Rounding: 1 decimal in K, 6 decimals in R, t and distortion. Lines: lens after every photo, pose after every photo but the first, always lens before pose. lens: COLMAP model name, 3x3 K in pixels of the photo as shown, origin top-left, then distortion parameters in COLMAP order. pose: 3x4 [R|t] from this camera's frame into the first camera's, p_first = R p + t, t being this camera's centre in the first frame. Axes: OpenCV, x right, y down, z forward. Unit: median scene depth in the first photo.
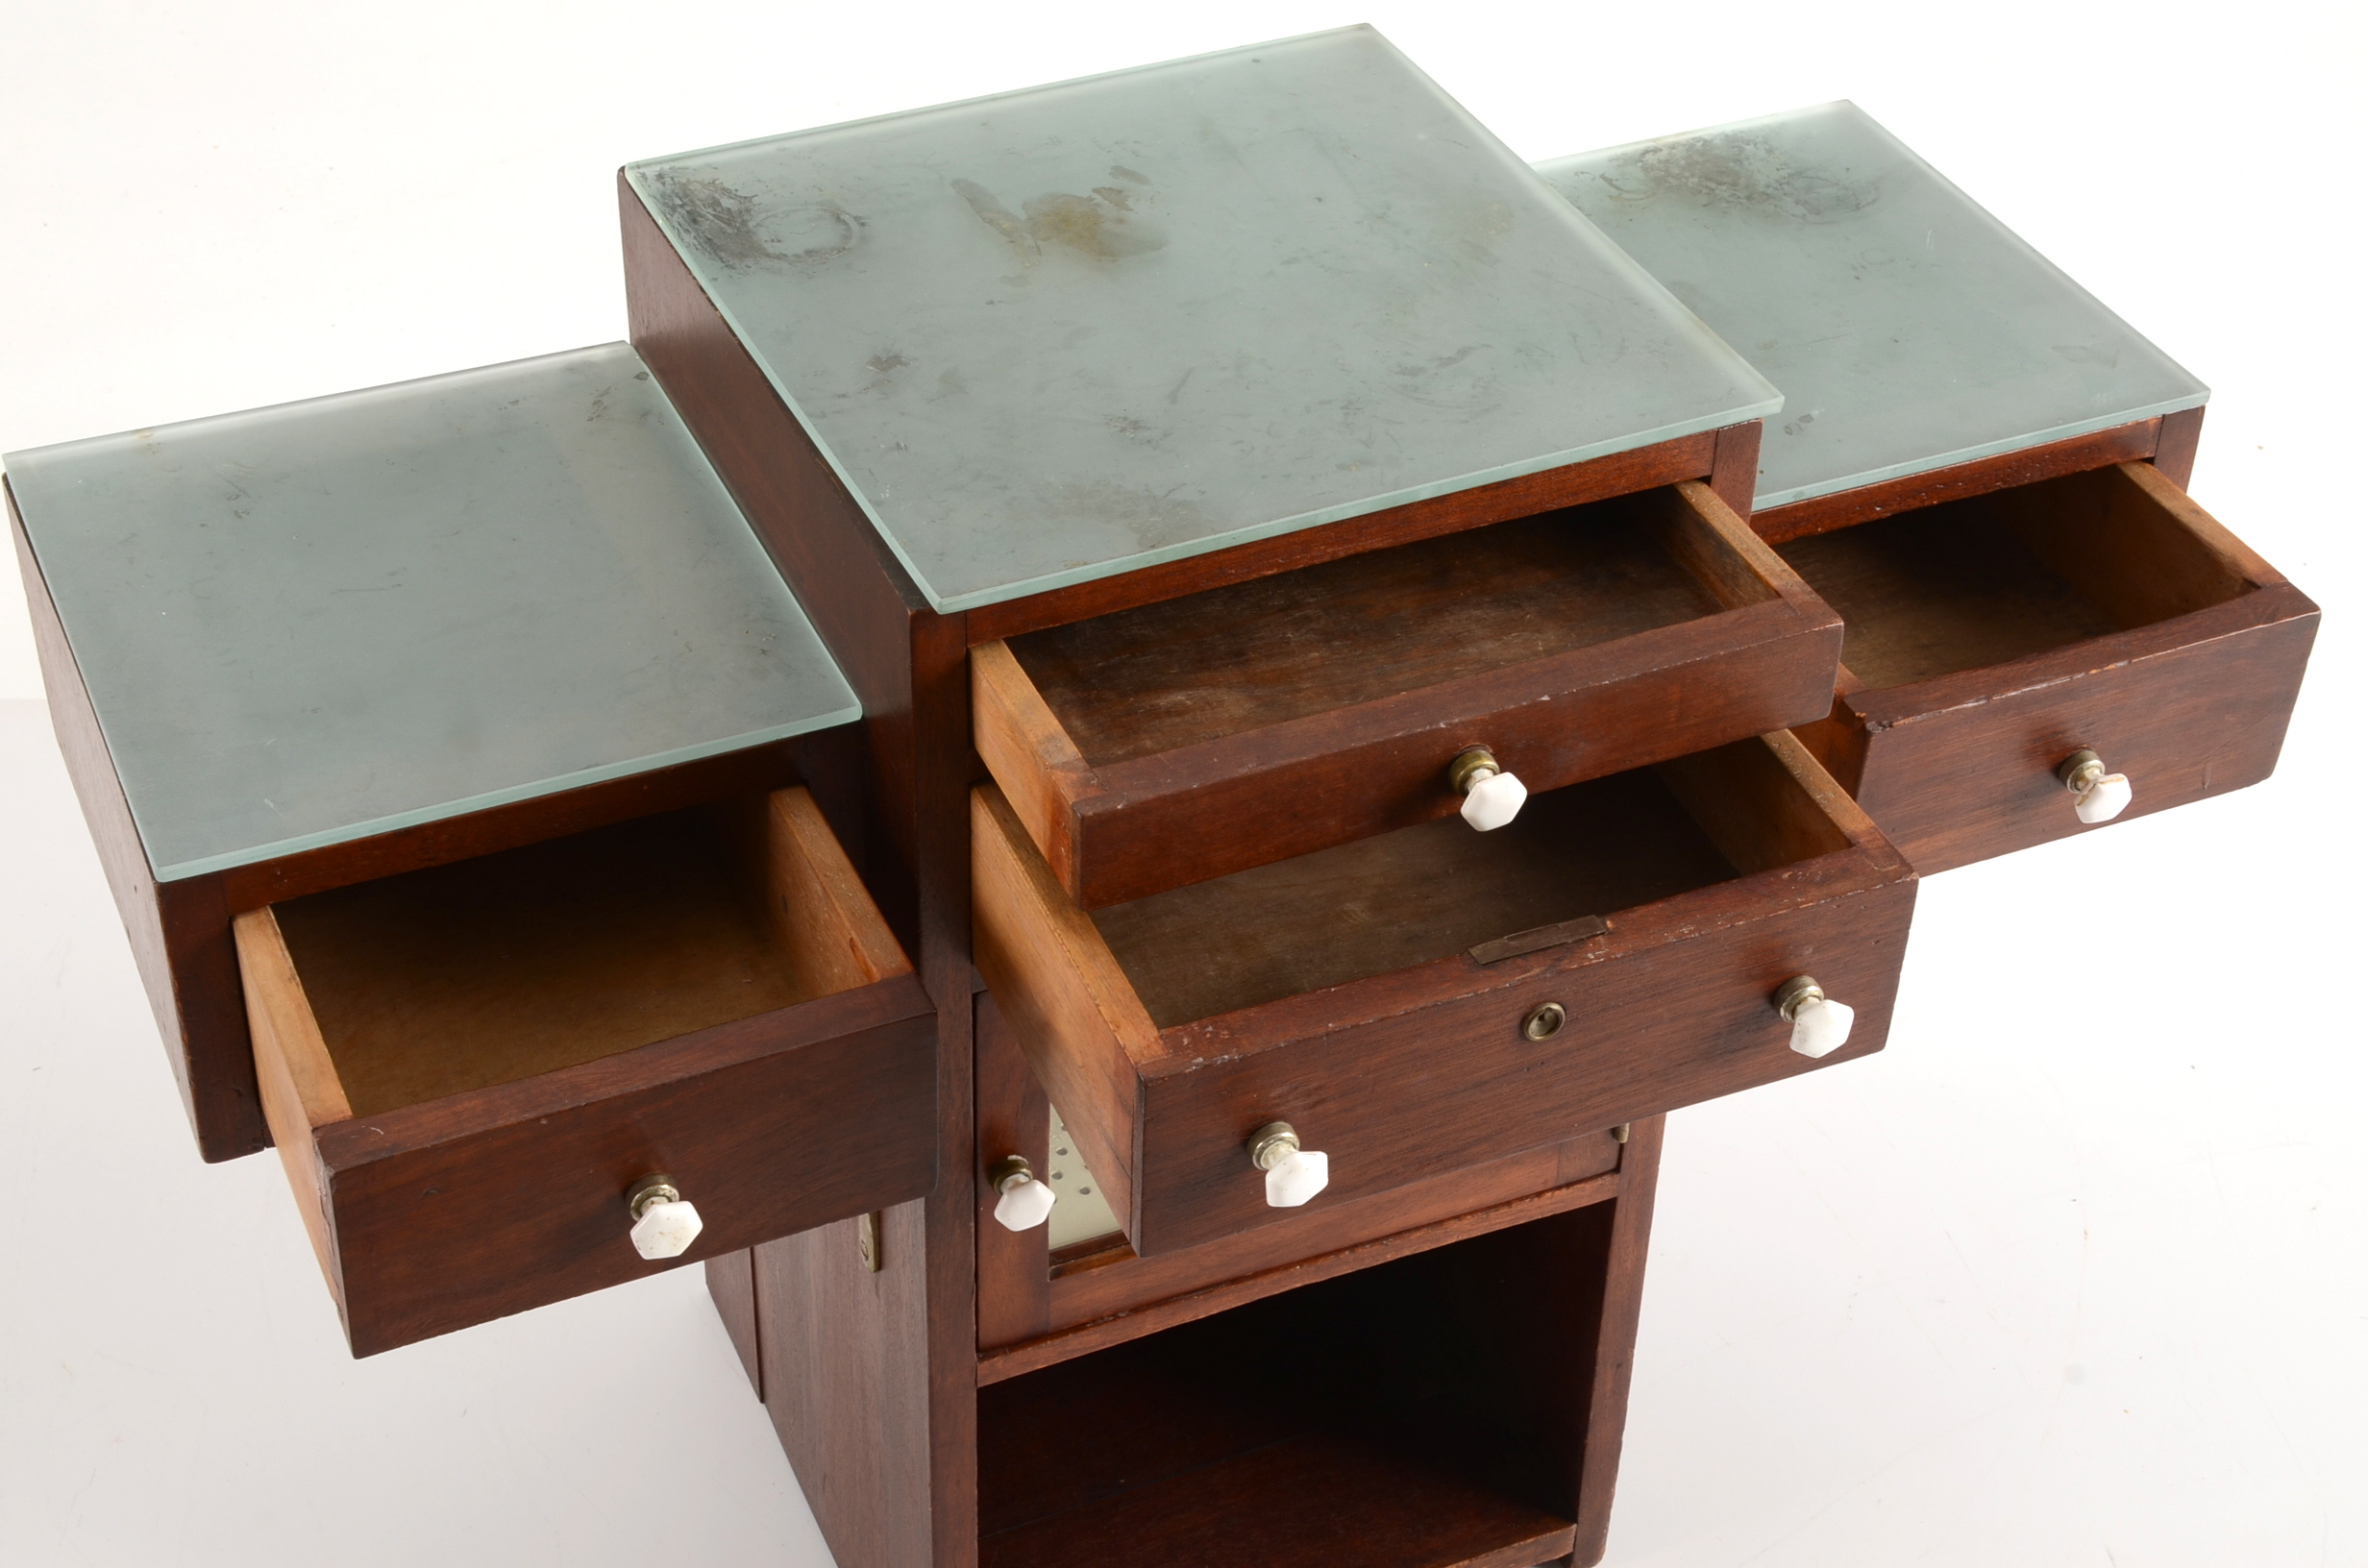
lens RADIAL K [[3739.2, 0, 1184.0], [0, 3739.2, 784.0], [0, 0, 1]] dist [0.017770, 0.874917]
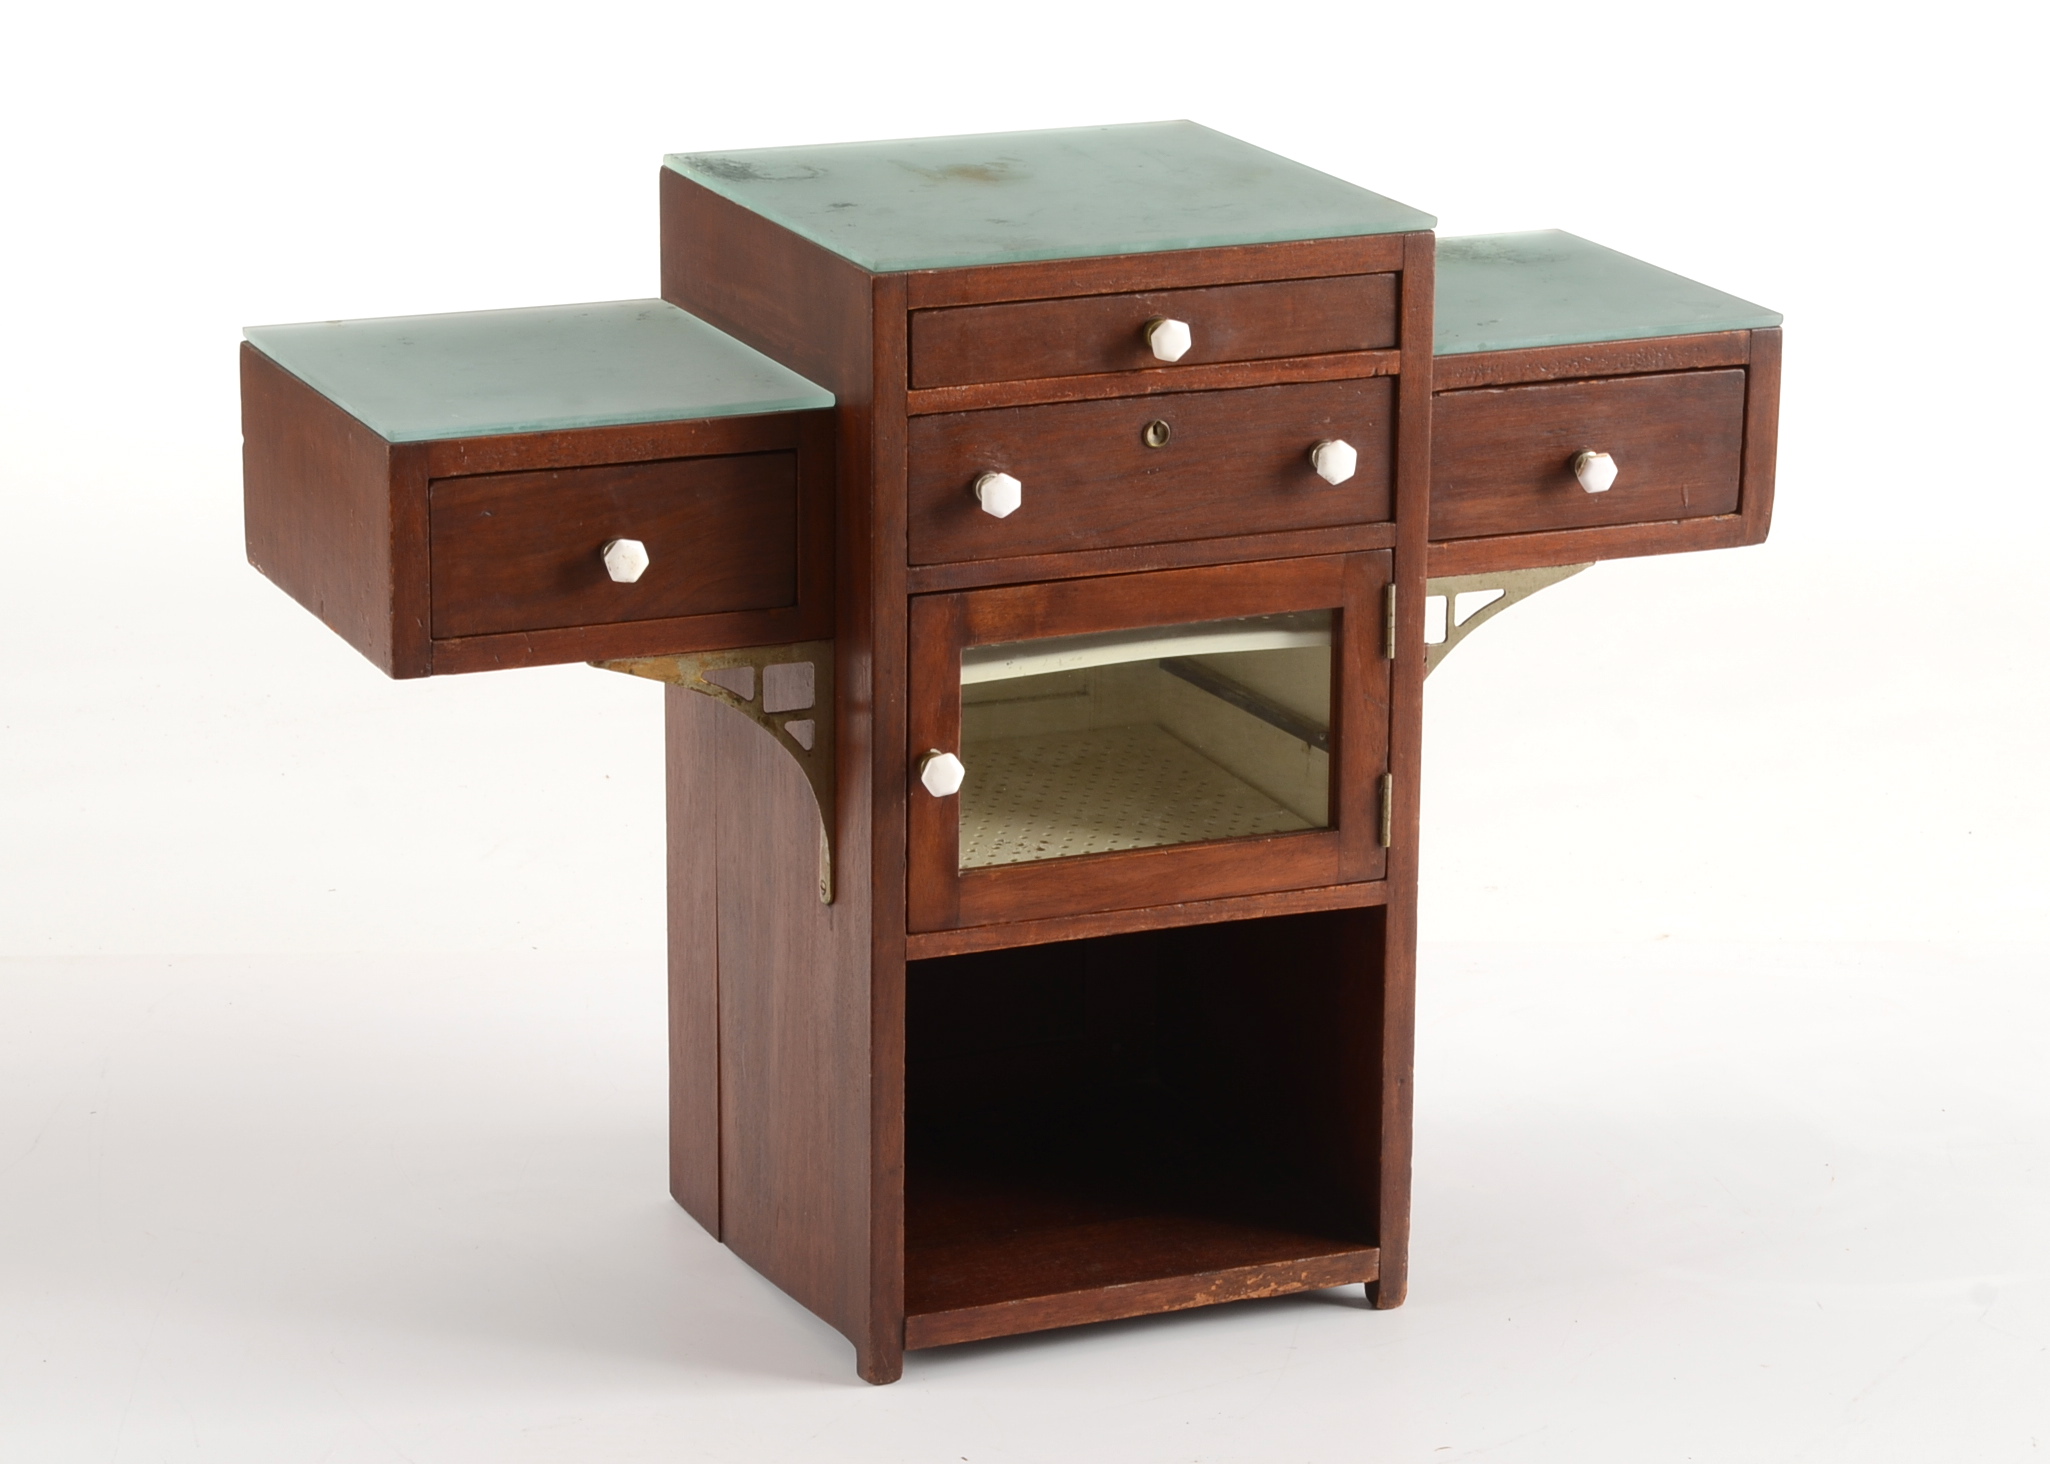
lens RADIAL K [[6118.5, 0, 1025.0], [0, 6118.5, 732.0], [0, 0, 1]] dist [0.478591, -0.366301]
pose [[0.999760, -0.011841, -0.018418, 0.030552], [0.004164, 0.928631, -0.370980, 0.919053], [0.021496, 0.370814, 0.928458, -1.114239]]
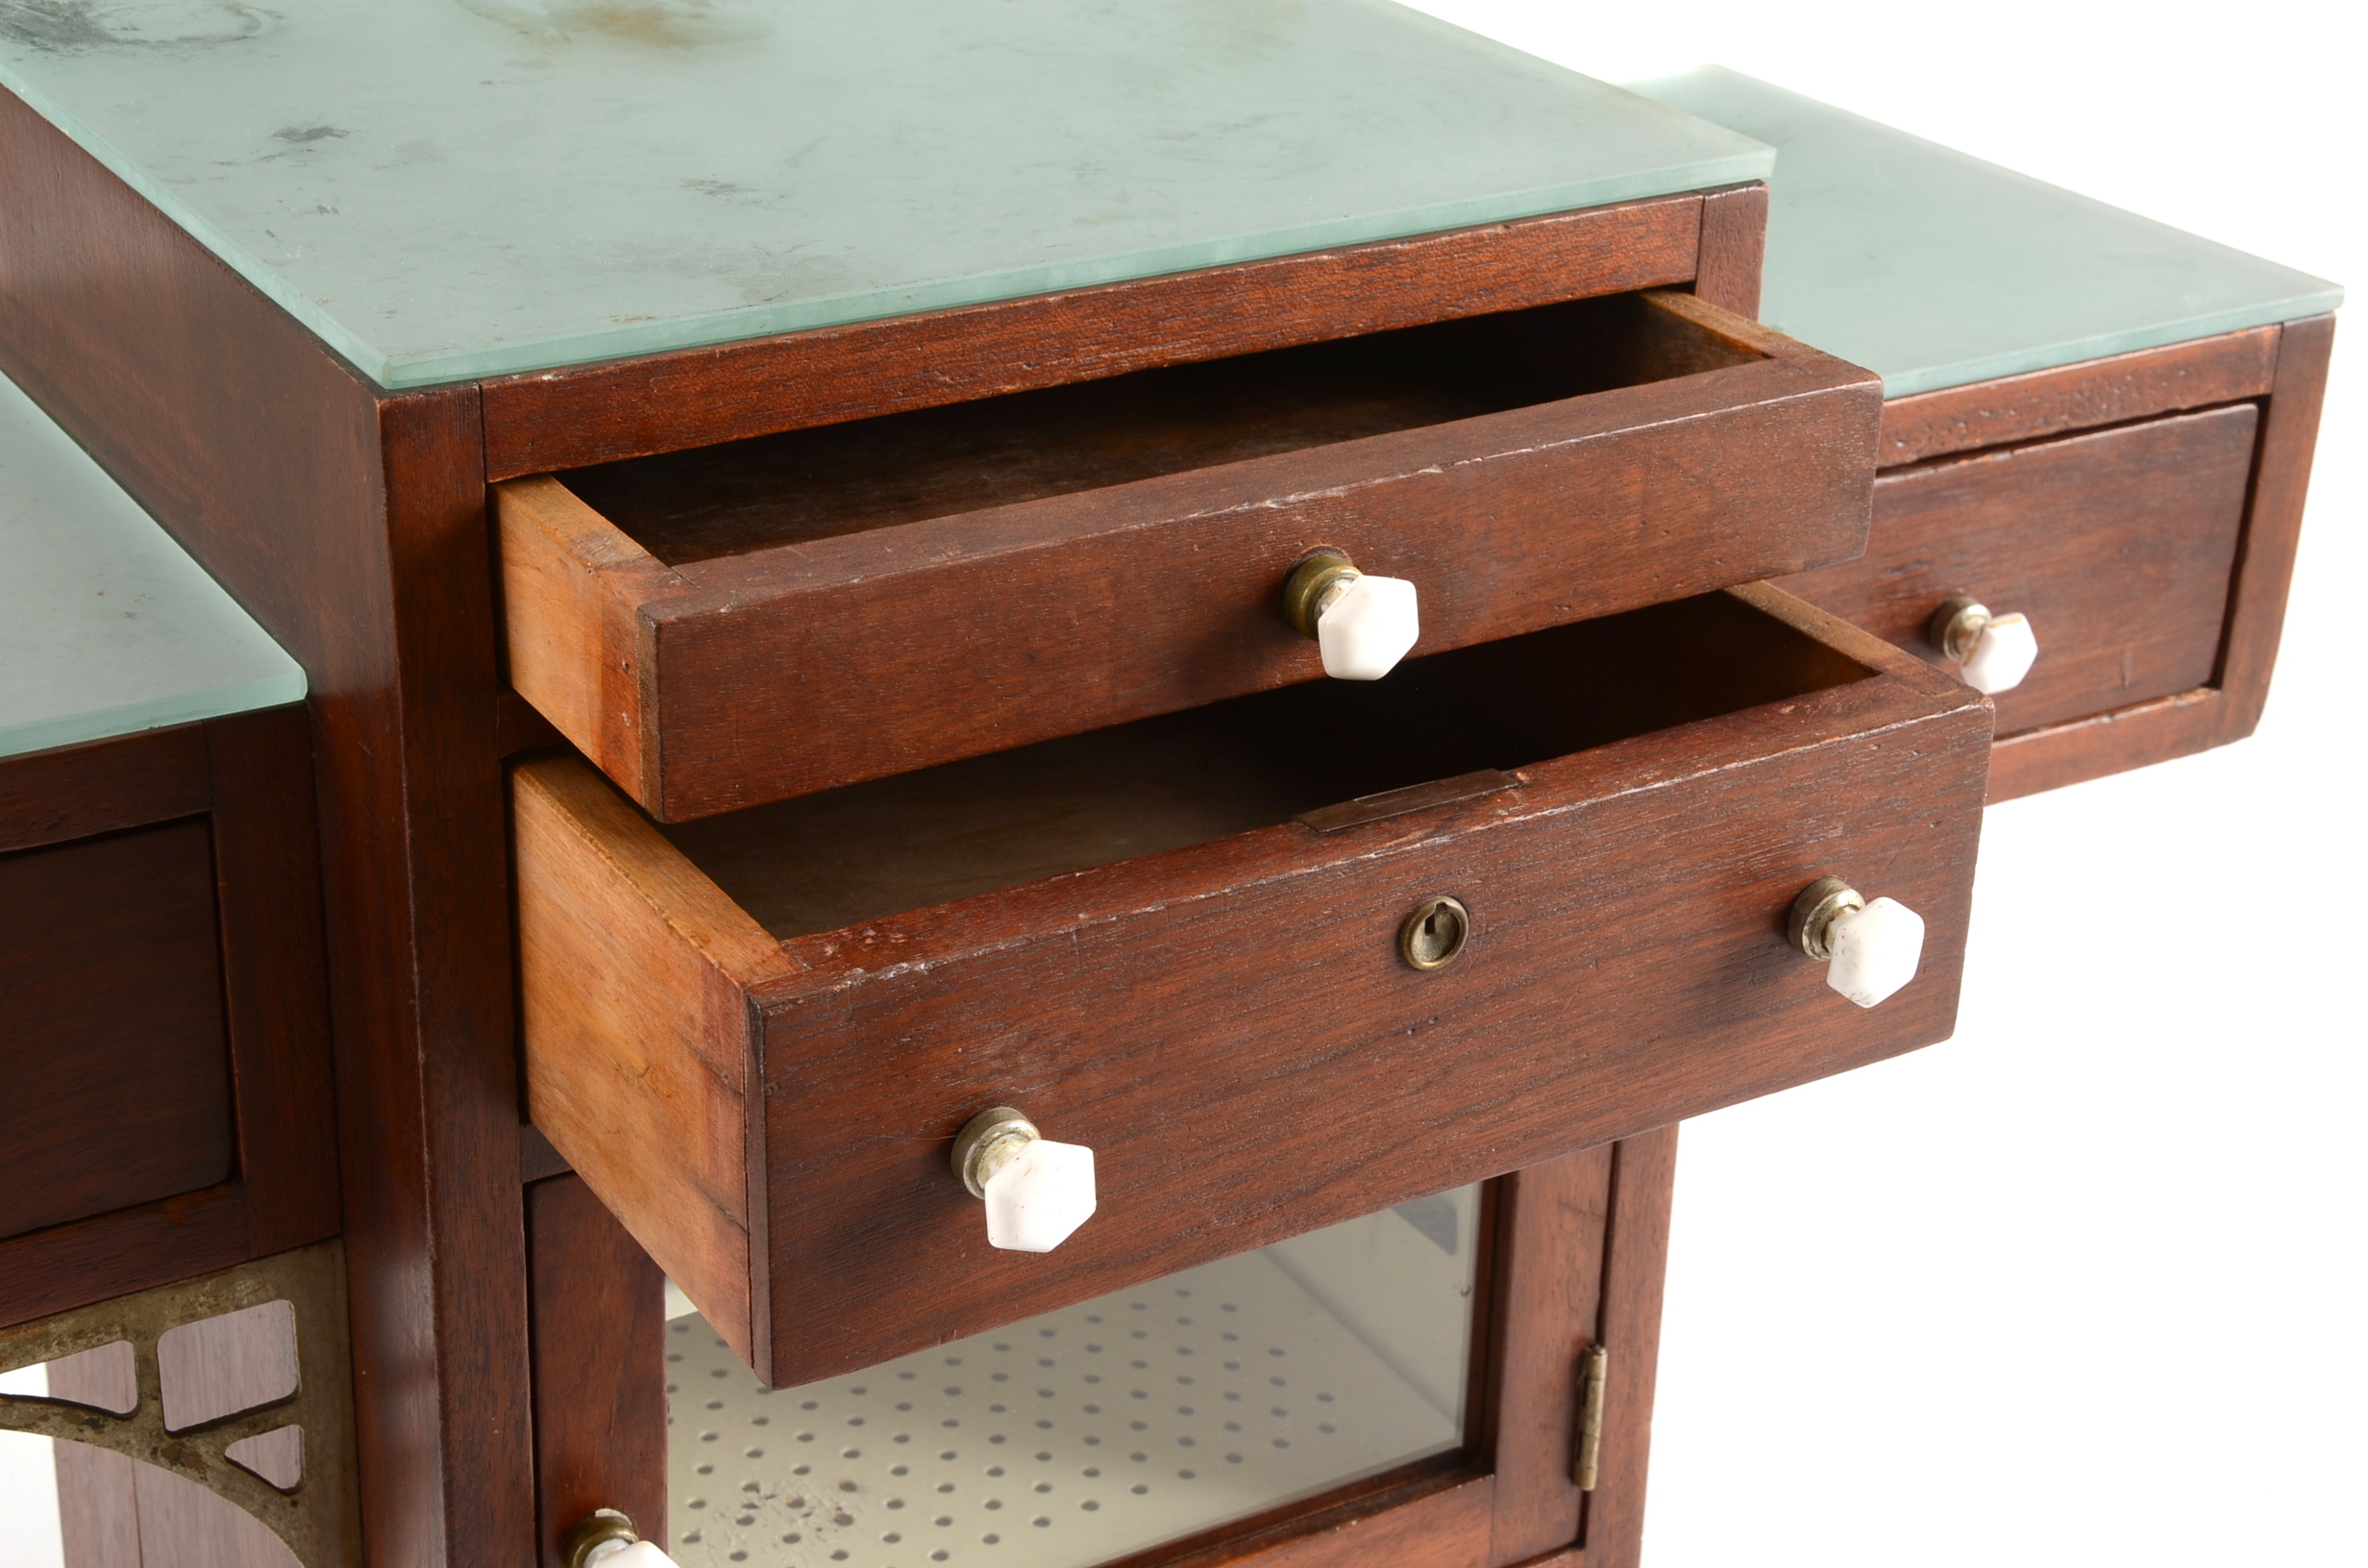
lens RADIAL K [[3869.9, 0, 1184.0], [0, 3869.9, 784.0], [0, 0, 1]] dist [0.160542, 0.030011]
pose [[0.991644, -0.050260, 0.118815, -0.022257], [0.074358, 0.975290, -0.208037, 0.117239], [-0.105423, 0.215134, 0.970878, 0.369579]]
